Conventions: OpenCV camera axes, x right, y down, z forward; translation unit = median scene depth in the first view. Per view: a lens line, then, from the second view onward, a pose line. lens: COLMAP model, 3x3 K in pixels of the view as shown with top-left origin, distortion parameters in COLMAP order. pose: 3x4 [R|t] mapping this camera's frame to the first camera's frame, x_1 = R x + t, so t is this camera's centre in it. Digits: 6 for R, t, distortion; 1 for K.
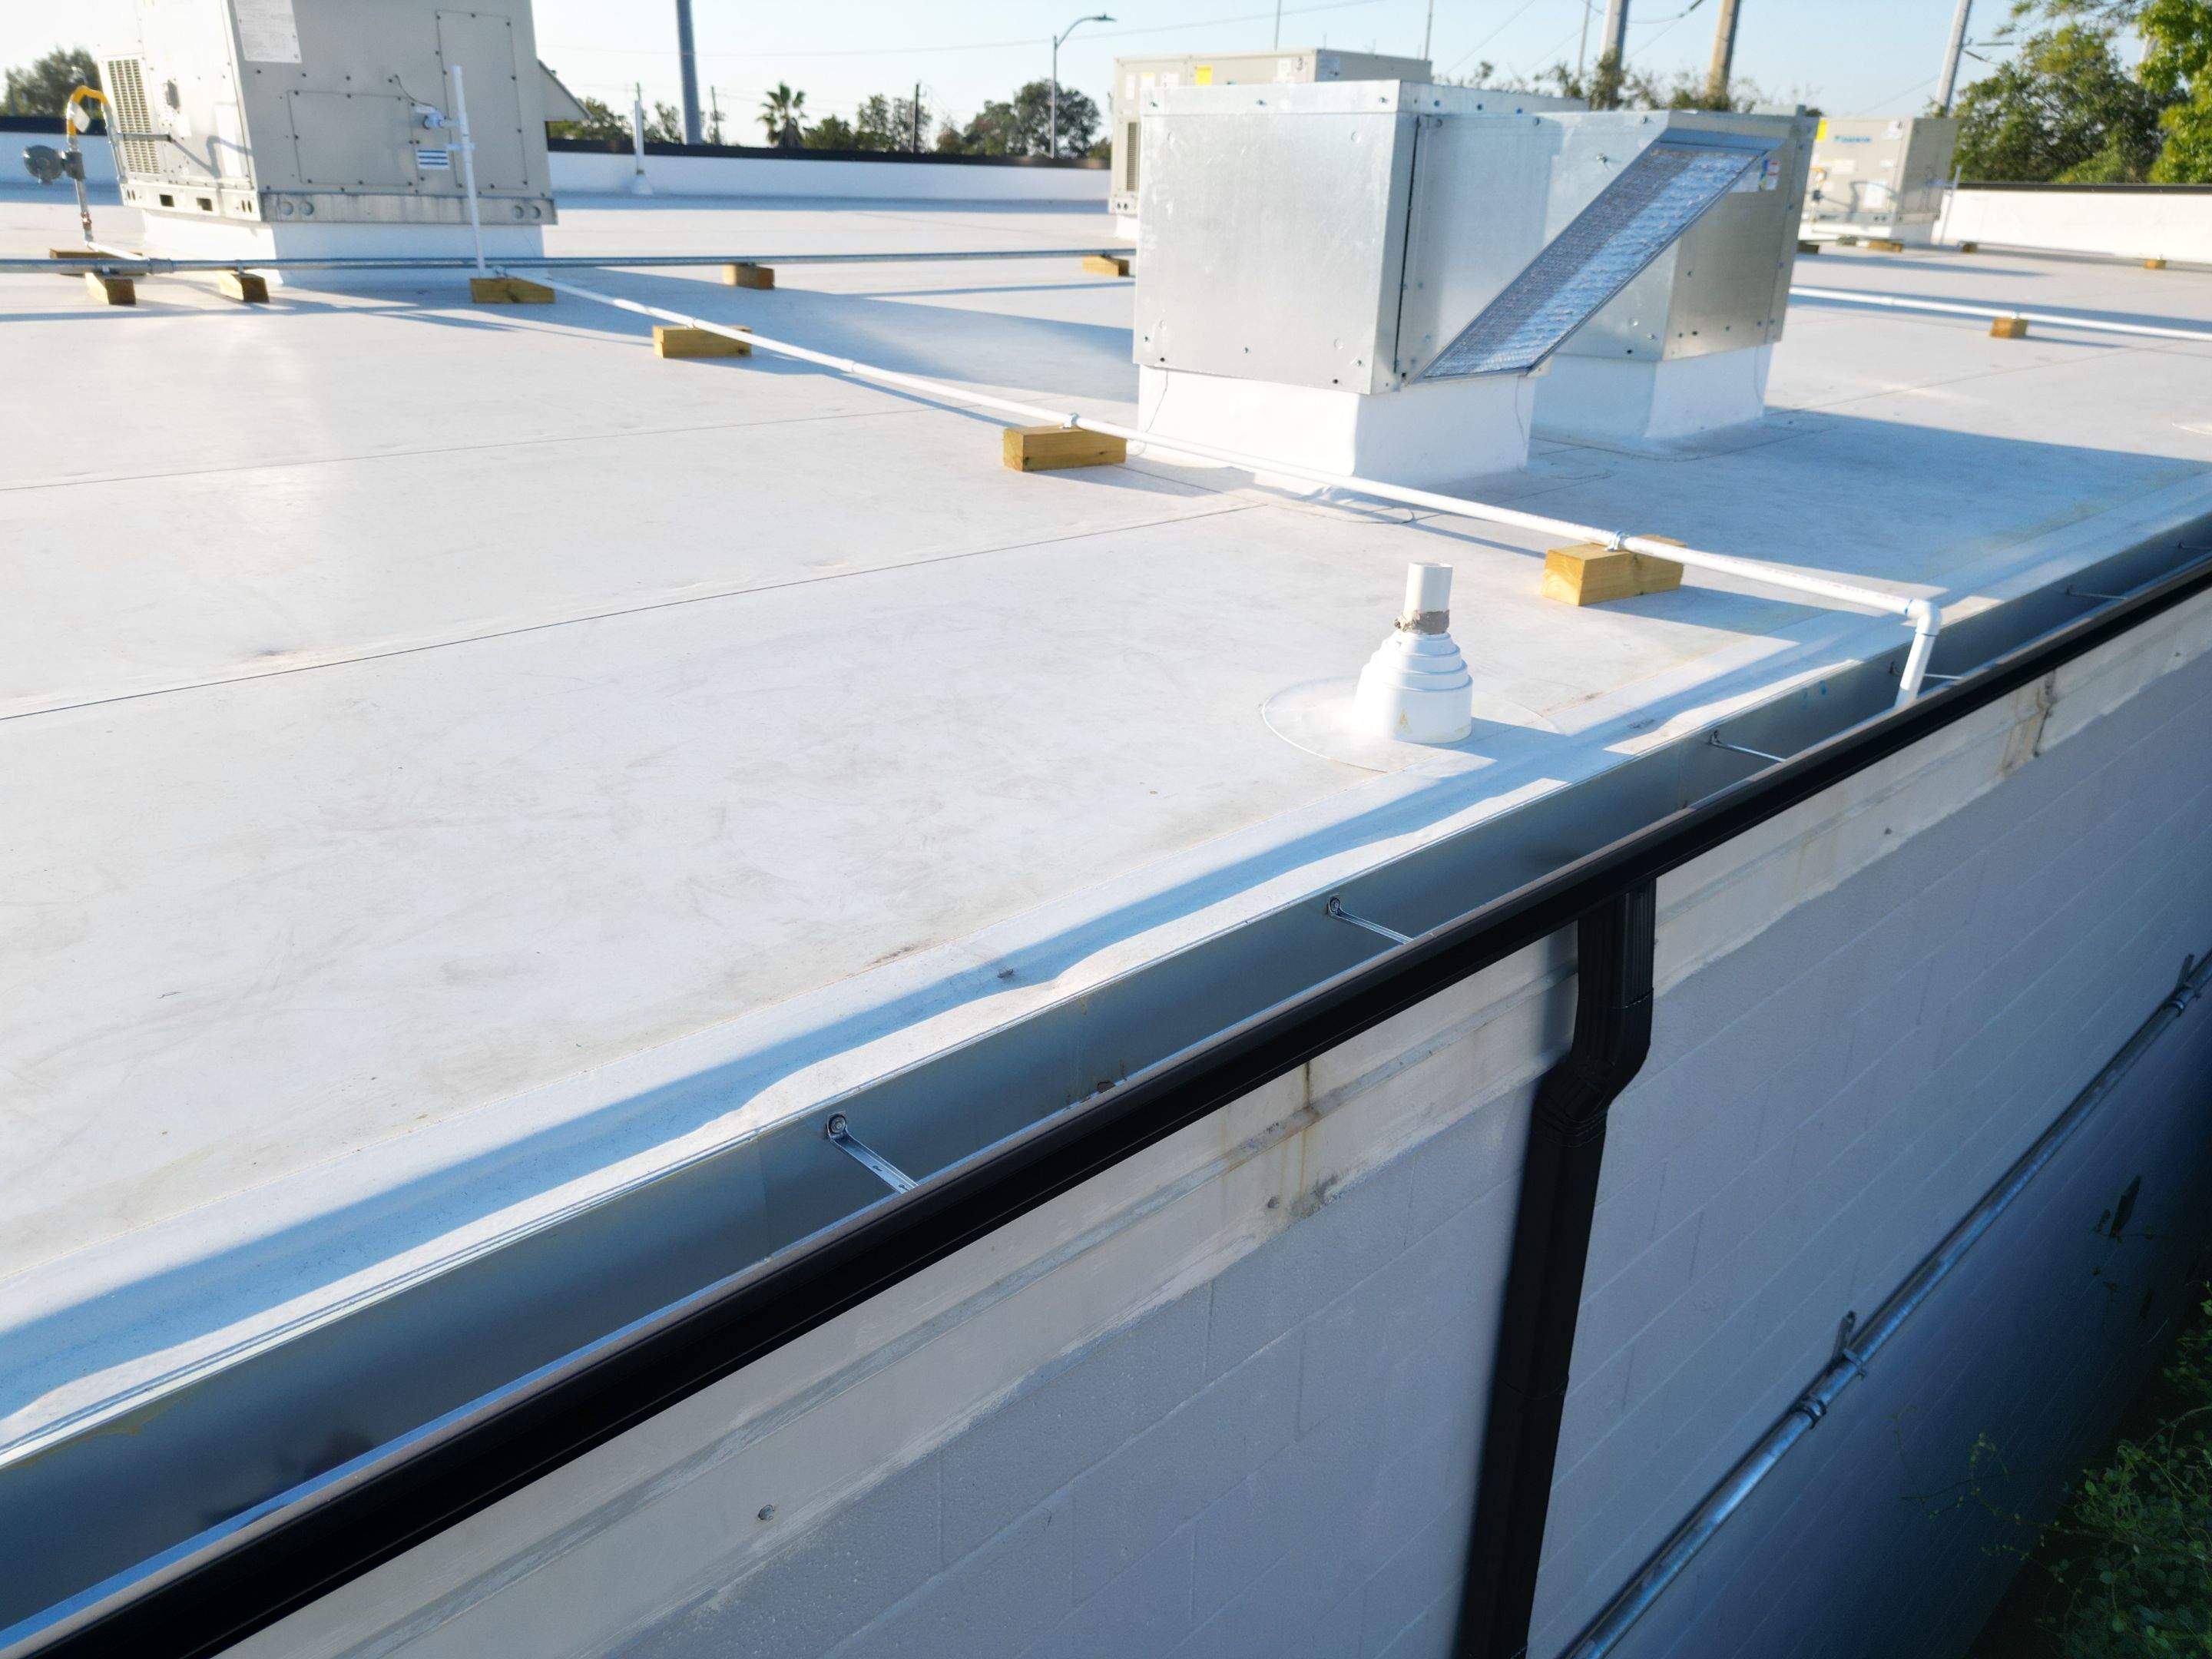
lens RADIAL K [[1561.1, 0, 1112.5], [0, 1561.1, 830.0], [0, 0, 1]] dist [0.059575, -0.062835]
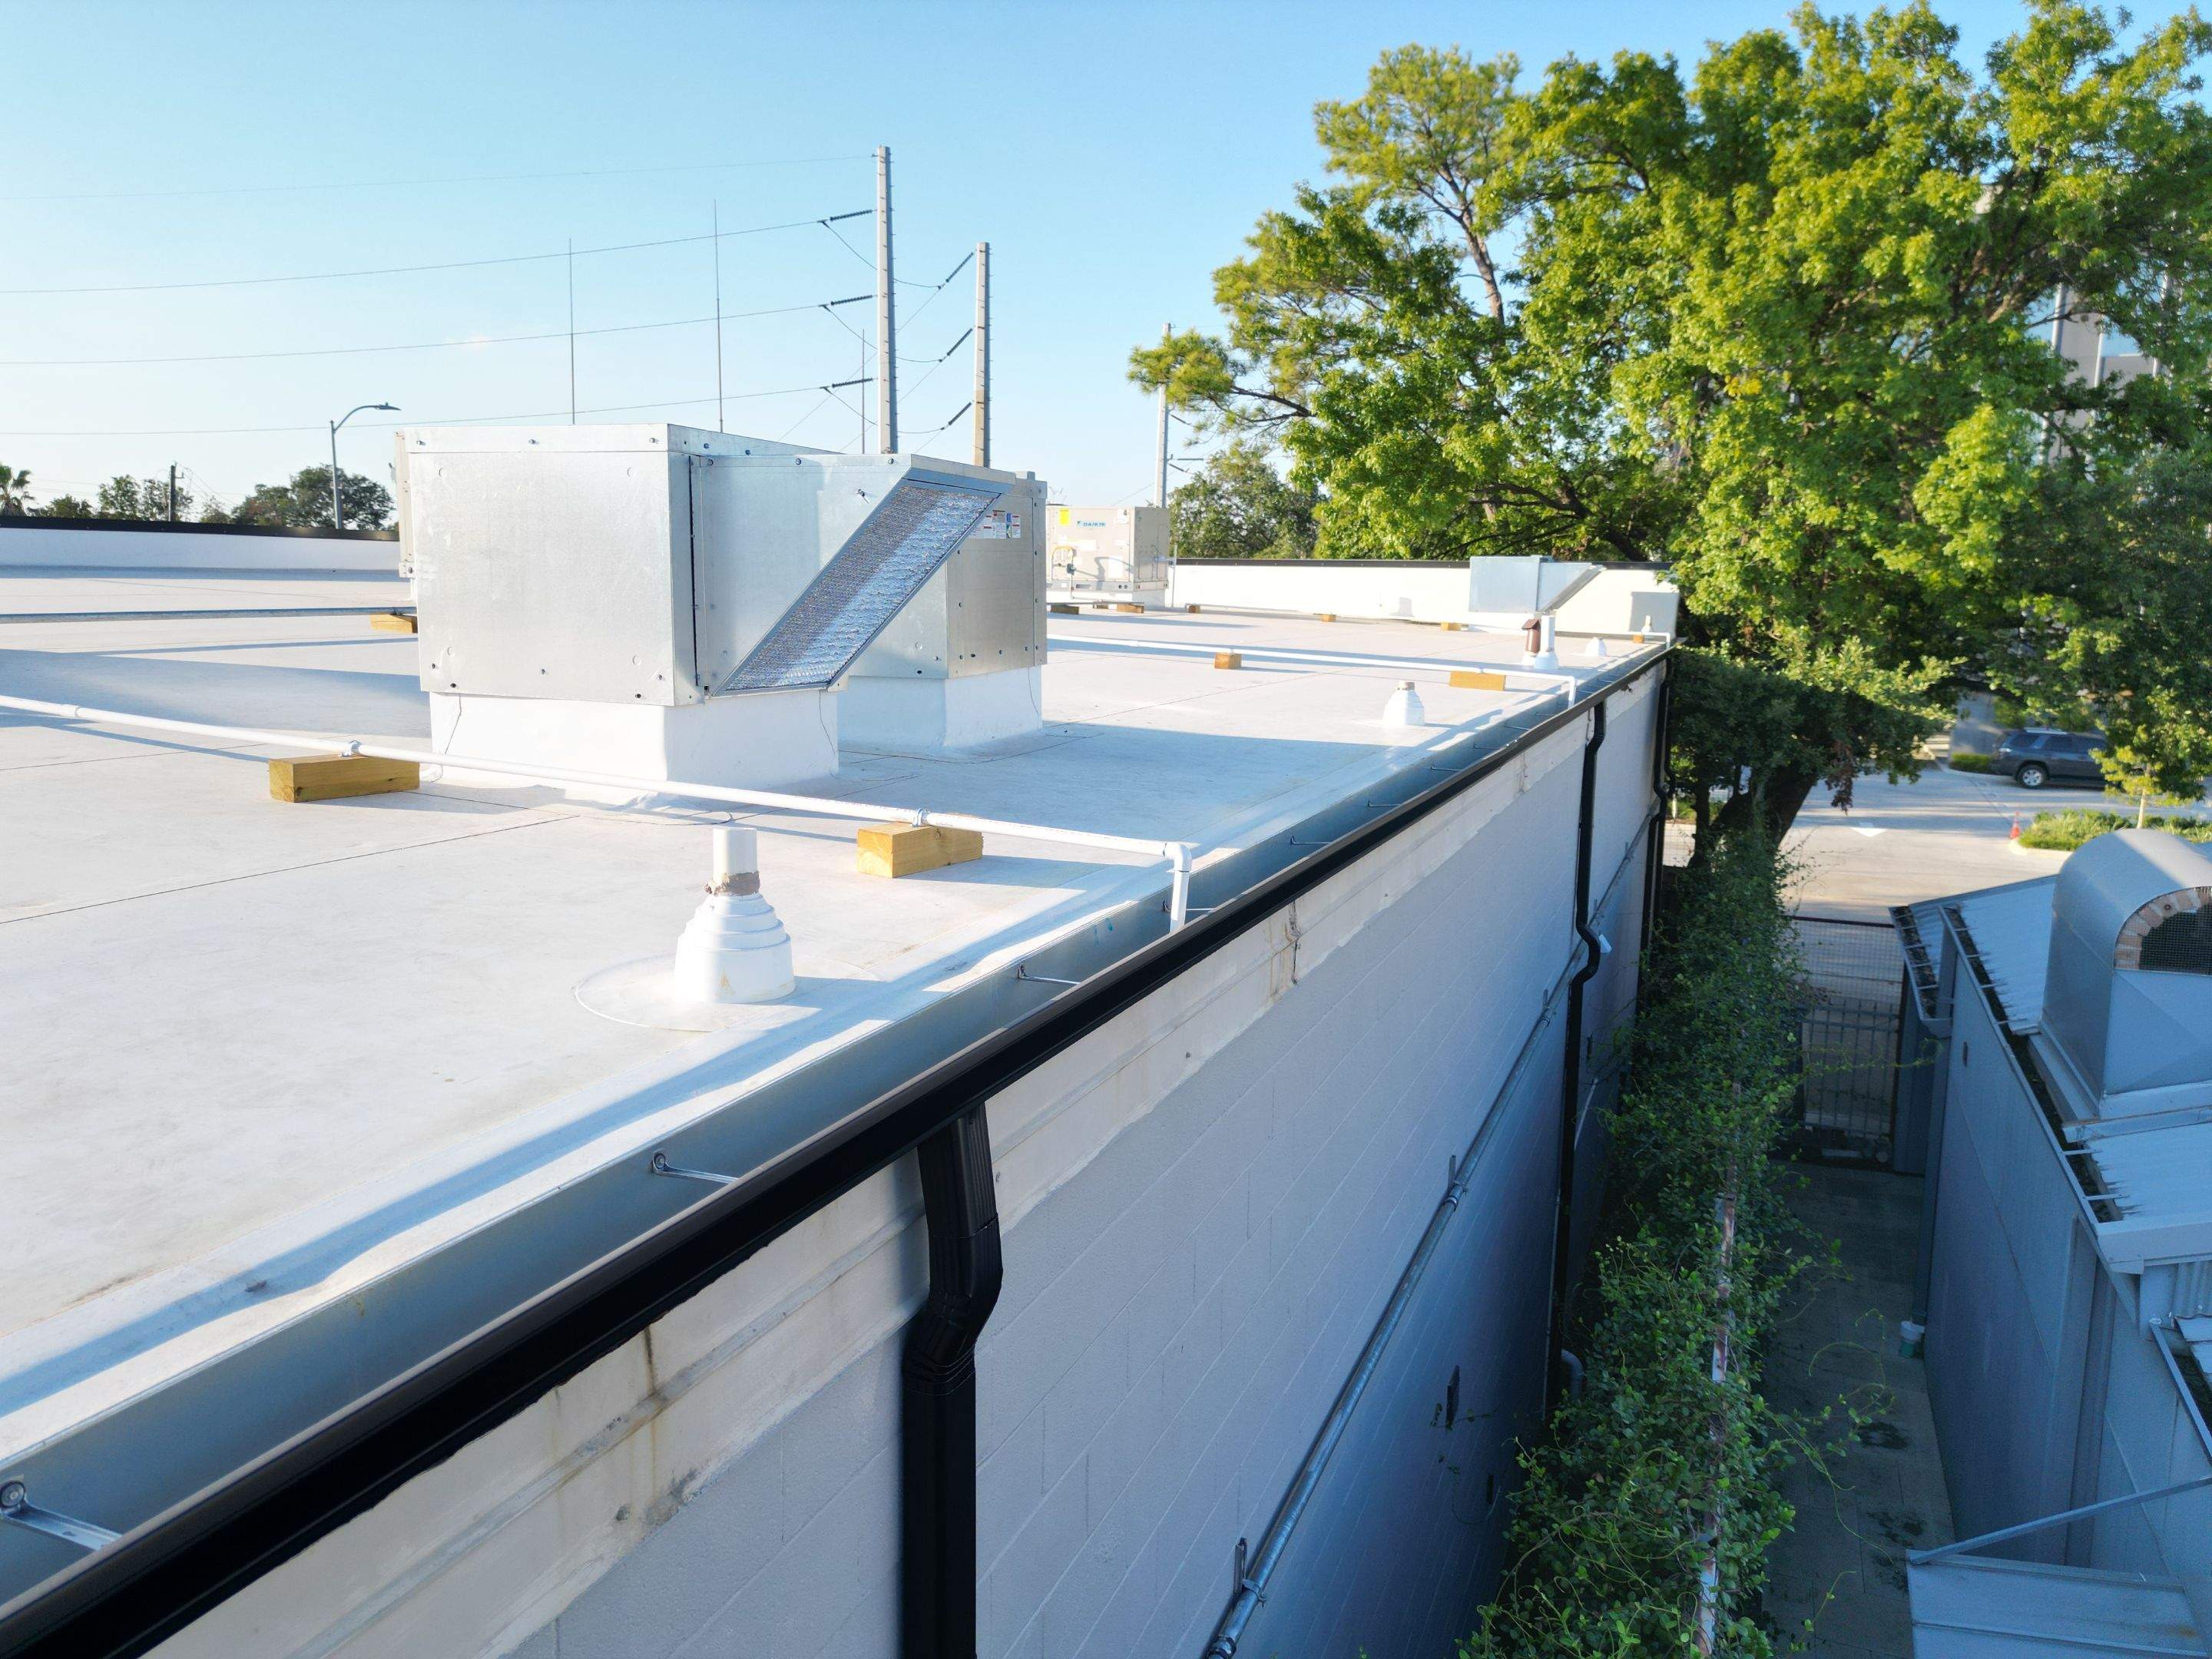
lens RADIAL K [[1548.9, 0, 1108.8], [0, 1548.9, 833.0], [0, 0, 1]] dist [0.080055, -0.081880]
pose [[0.916177, -0.072249, 0.394207, 0.017102], [0.156820, 0.969815, -0.186723, 0.040225], [-0.368818, 0.232891, 0.899853, -0.003109]]
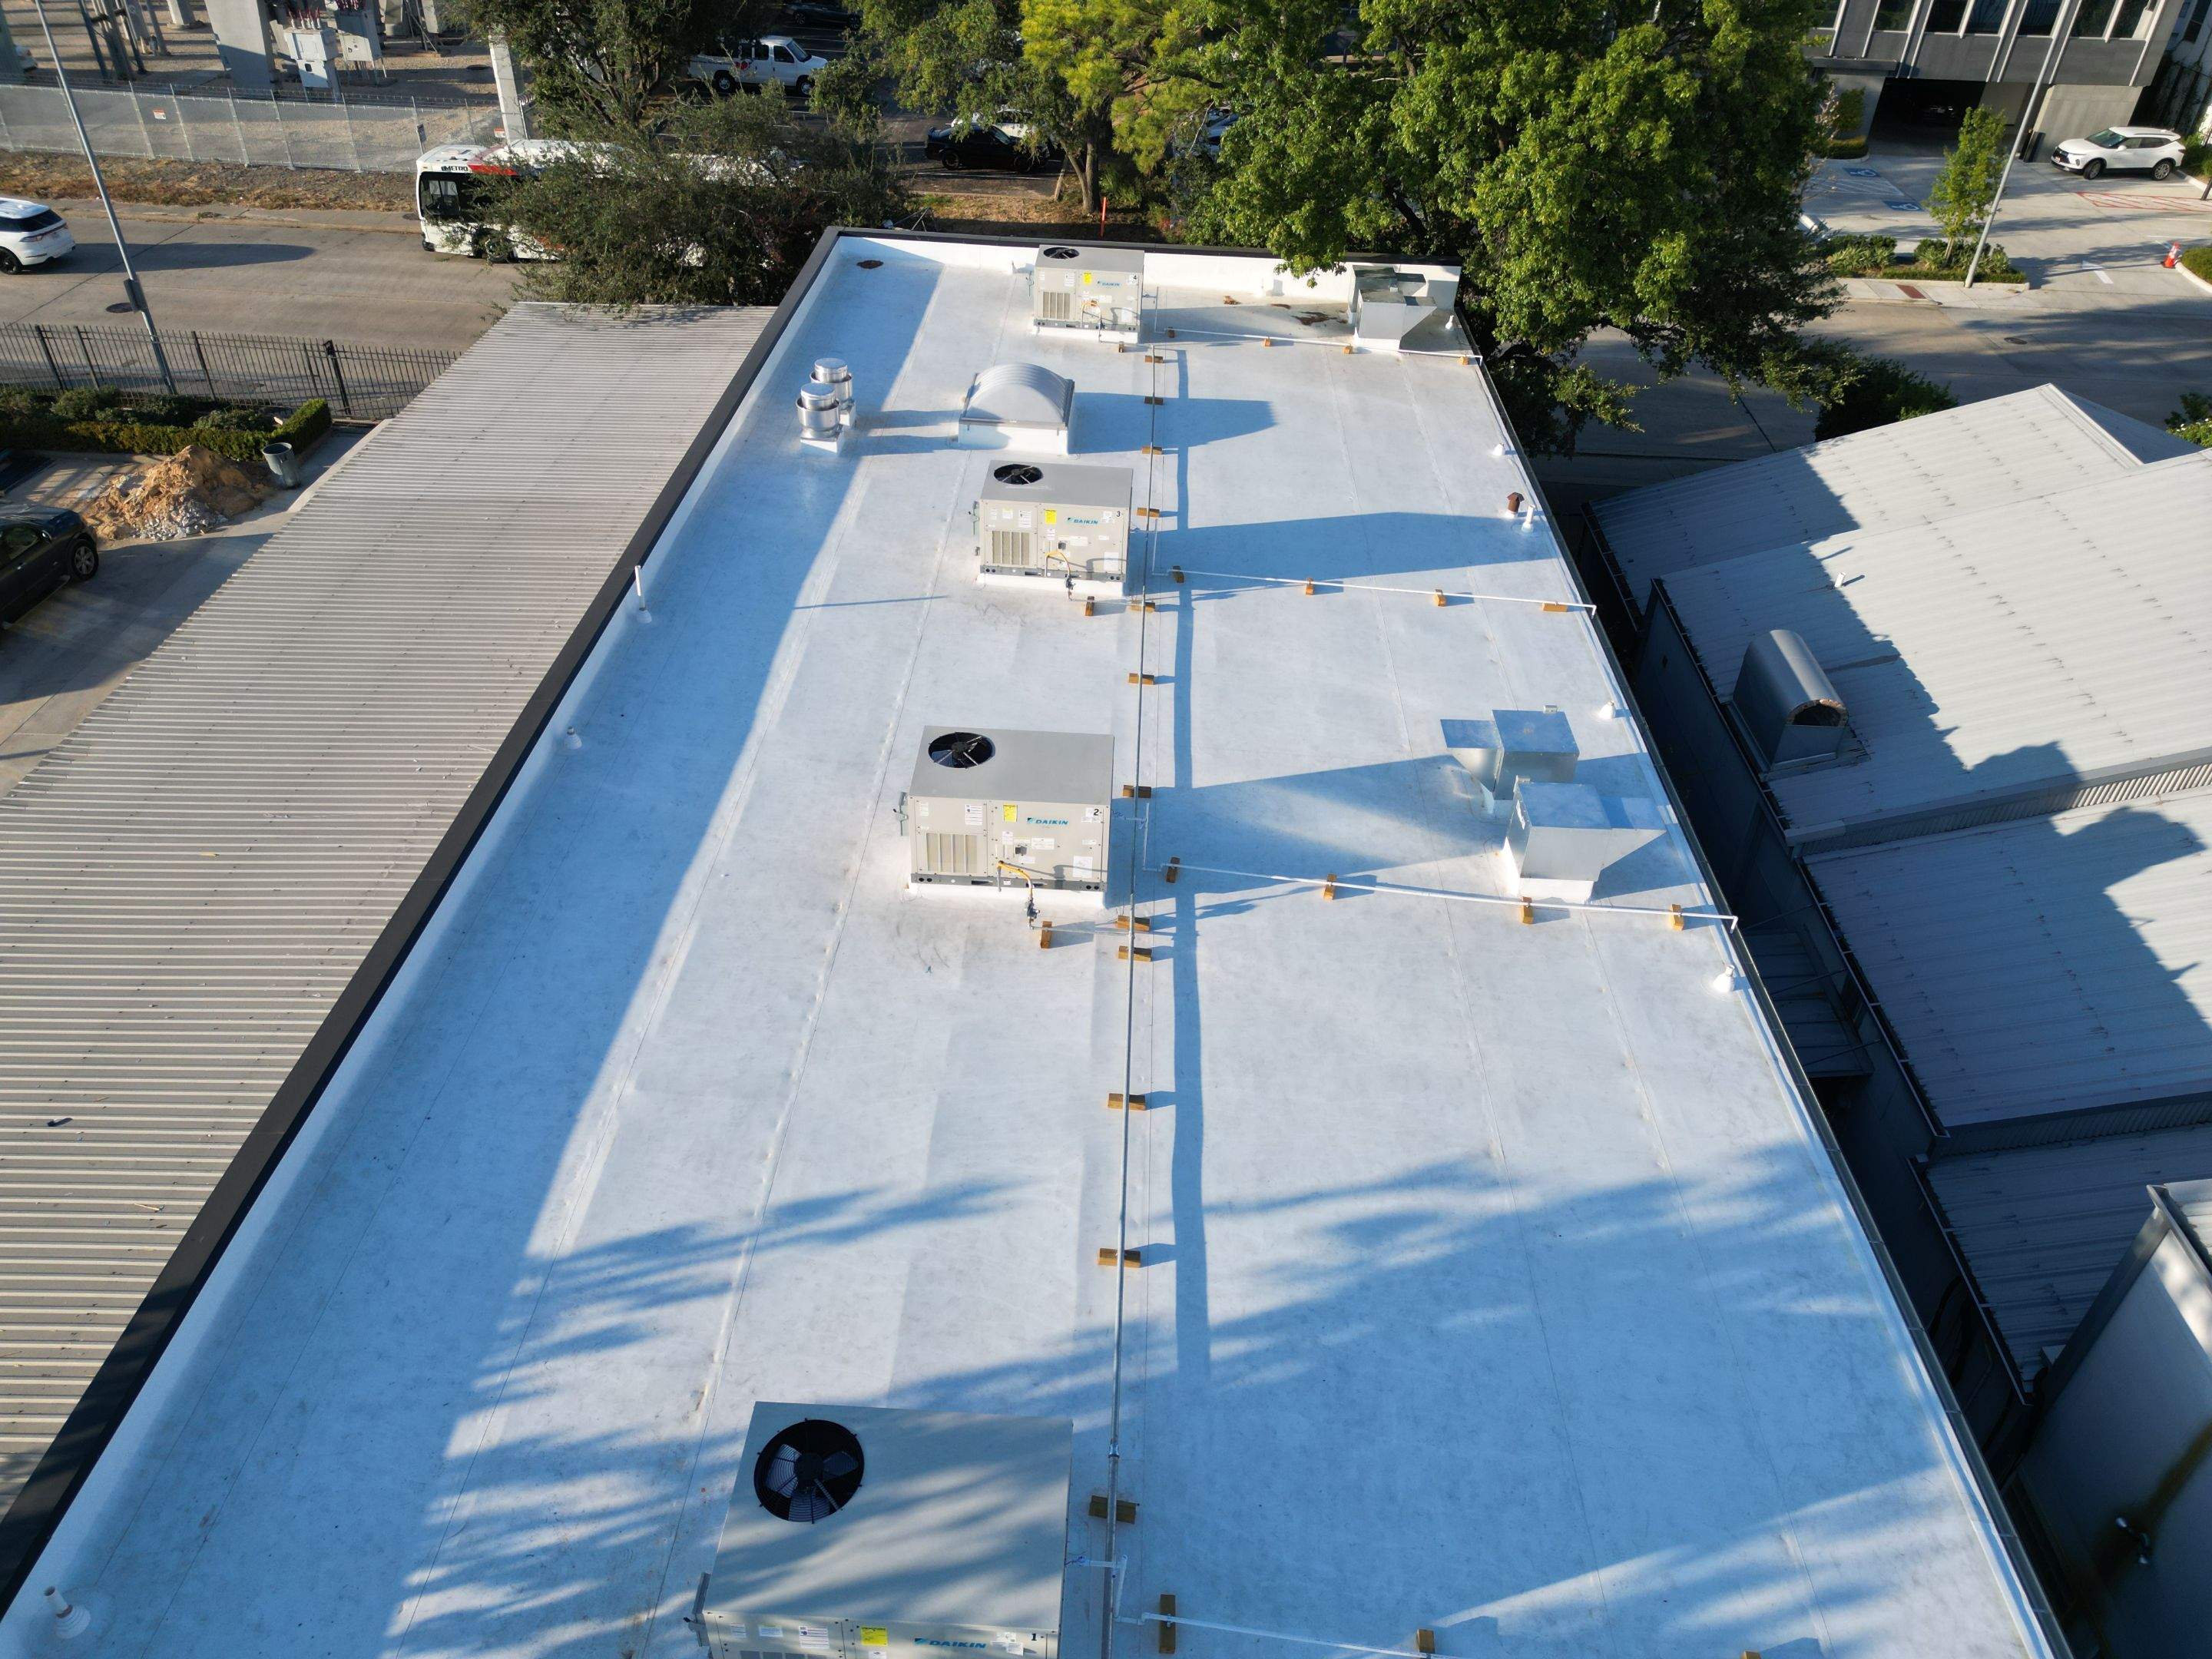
lens RADIAL K [[1547.1, 0, 1106.0], [0, 1547.1, 829.5], [0, 0, 1]] dist [0.085645, -0.086284]
pose [[0.714064, -0.417065, 0.562290, -3.399894], [0.250219, 0.902168, 0.351403, -2.423604], [-0.653837, -0.110228, 0.748563, -1.418717]]
